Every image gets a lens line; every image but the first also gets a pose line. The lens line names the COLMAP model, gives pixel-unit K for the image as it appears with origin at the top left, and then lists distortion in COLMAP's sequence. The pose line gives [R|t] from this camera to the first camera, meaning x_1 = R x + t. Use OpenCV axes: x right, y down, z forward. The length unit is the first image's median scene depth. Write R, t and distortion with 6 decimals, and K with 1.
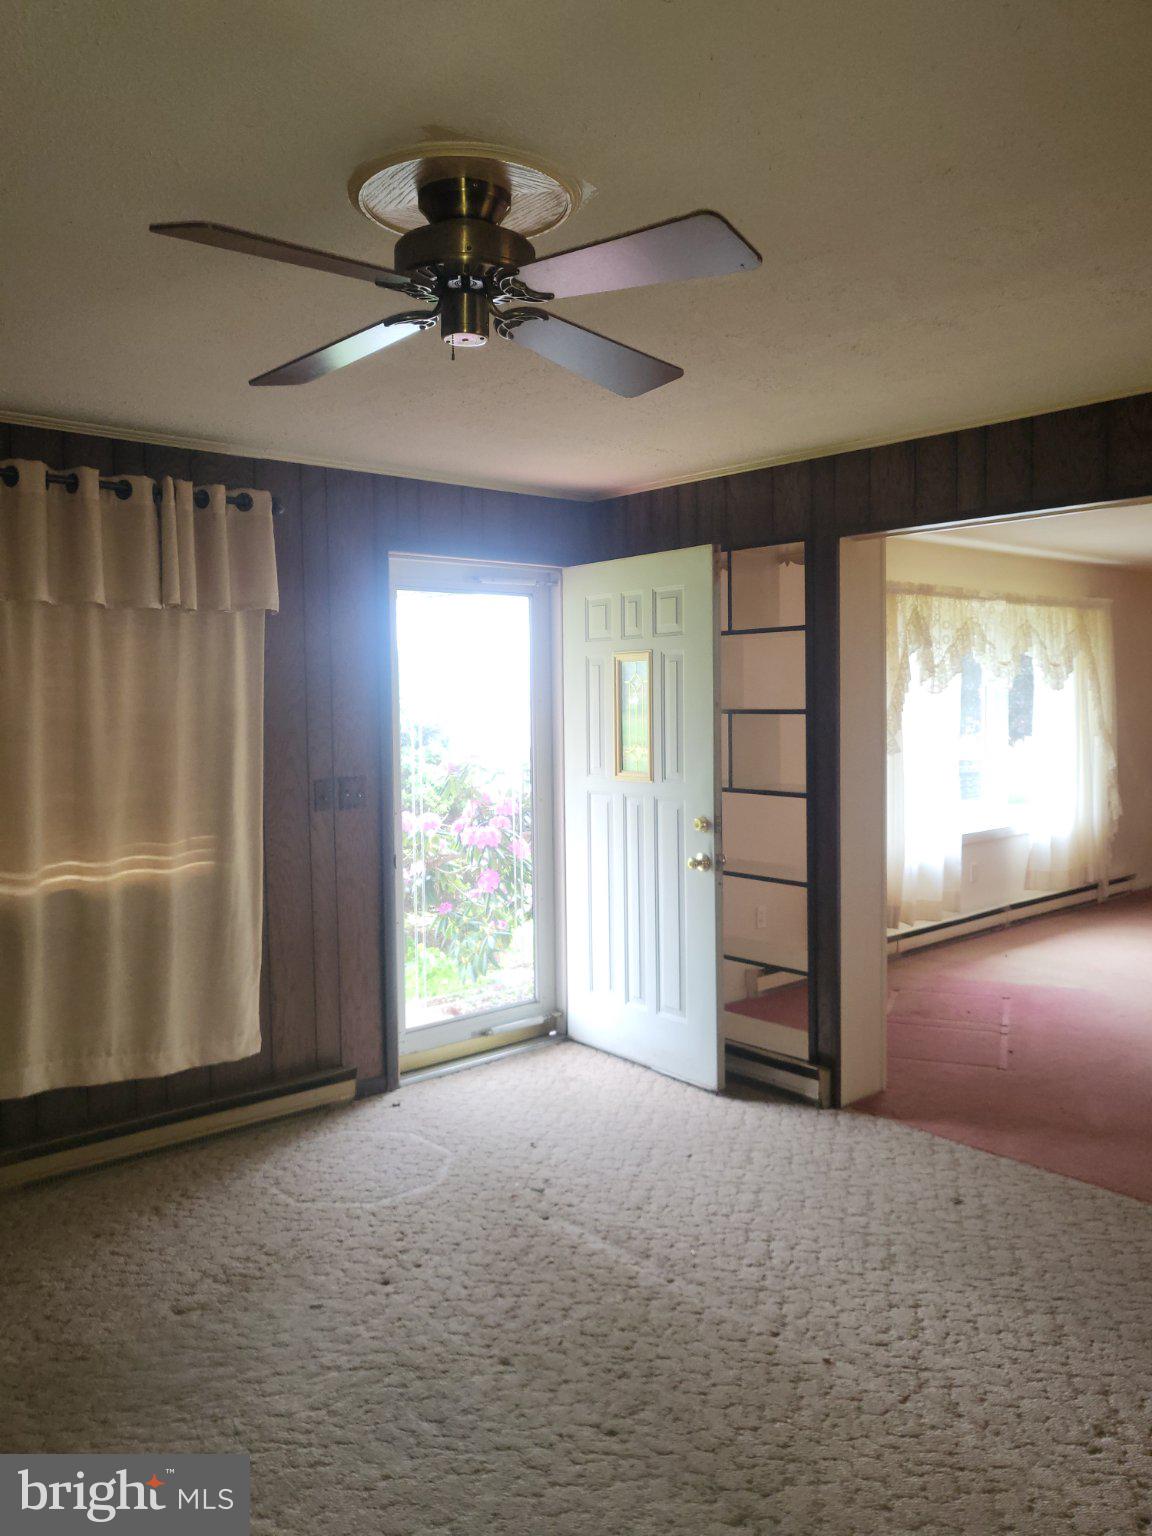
lens RADIAL K [[1179.7, 0, 580.2], [0, 1179.7, 759.9], [0, 0, 1]] dist [-0.038251, 0.099242]
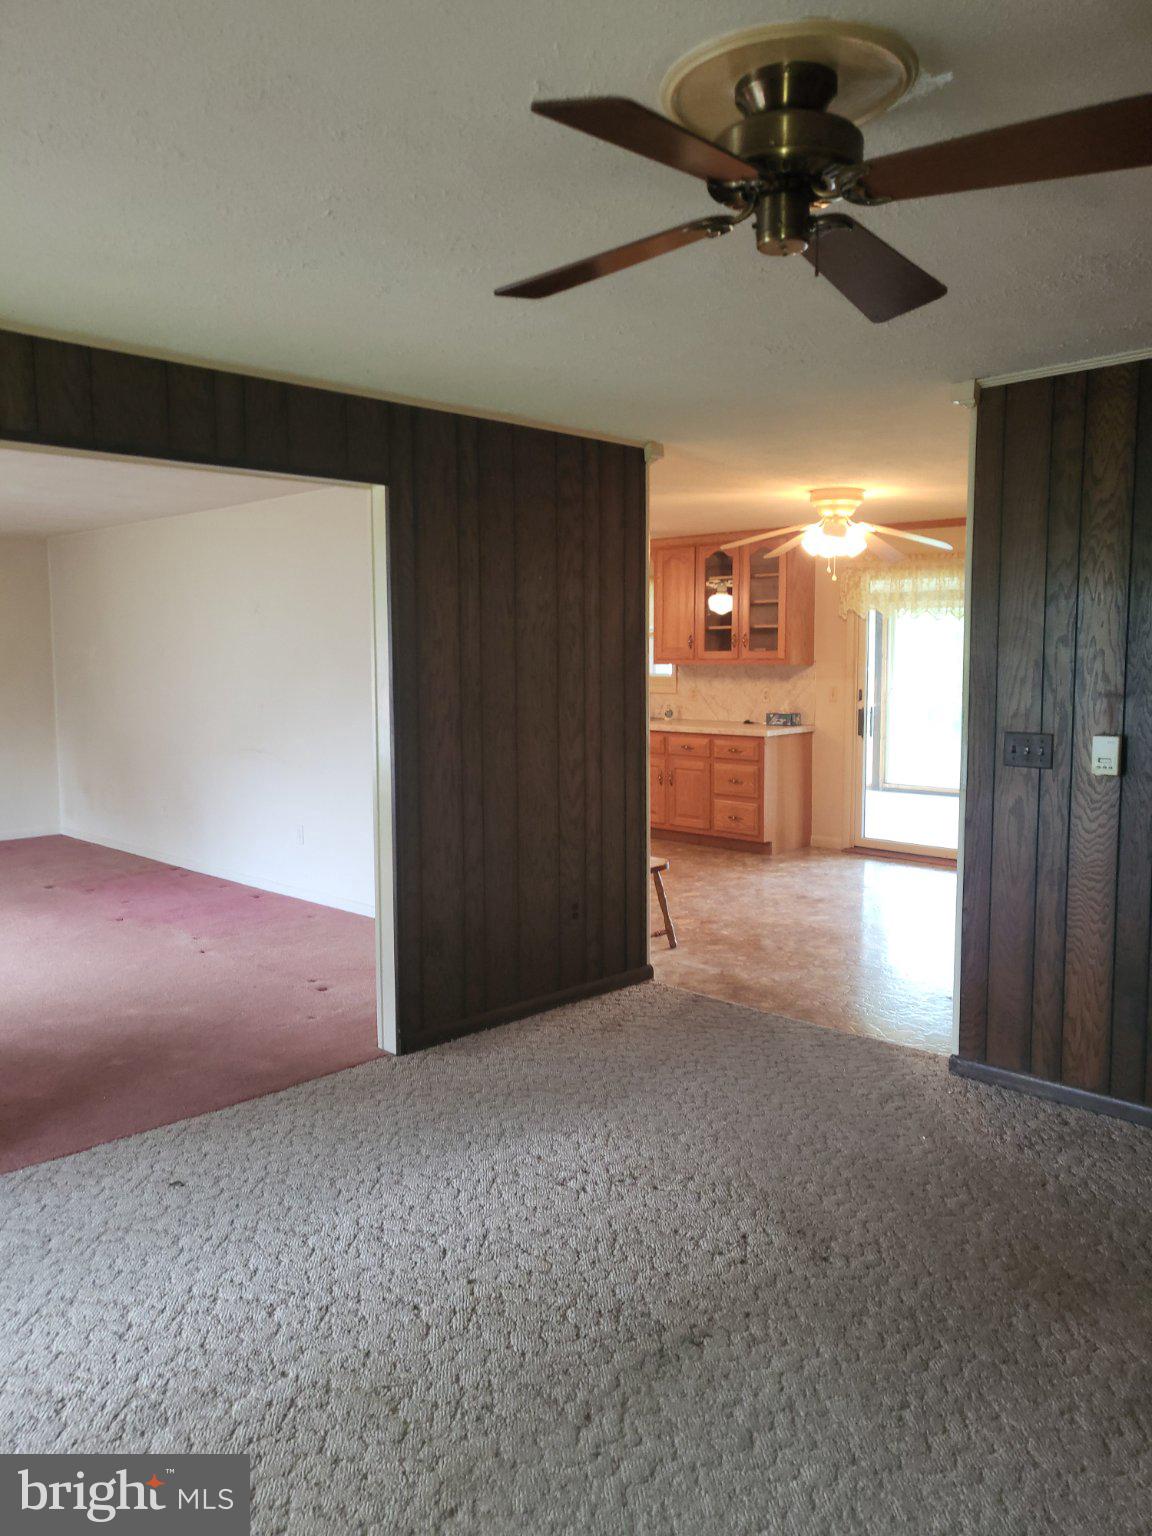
lens RADIAL K [[1145.2, 0, 576.0], [0, 1145.2, 768.0], [0, 0, 1]] dist [0.054809, 0.000505]
pose [[-0.072980, -0.078155, 0.994266, -0.736695], [0.042127, 0.995794, 0.081367, -0.022829], [-0.996443, 0.047824, -0.069381, 0.894697]]
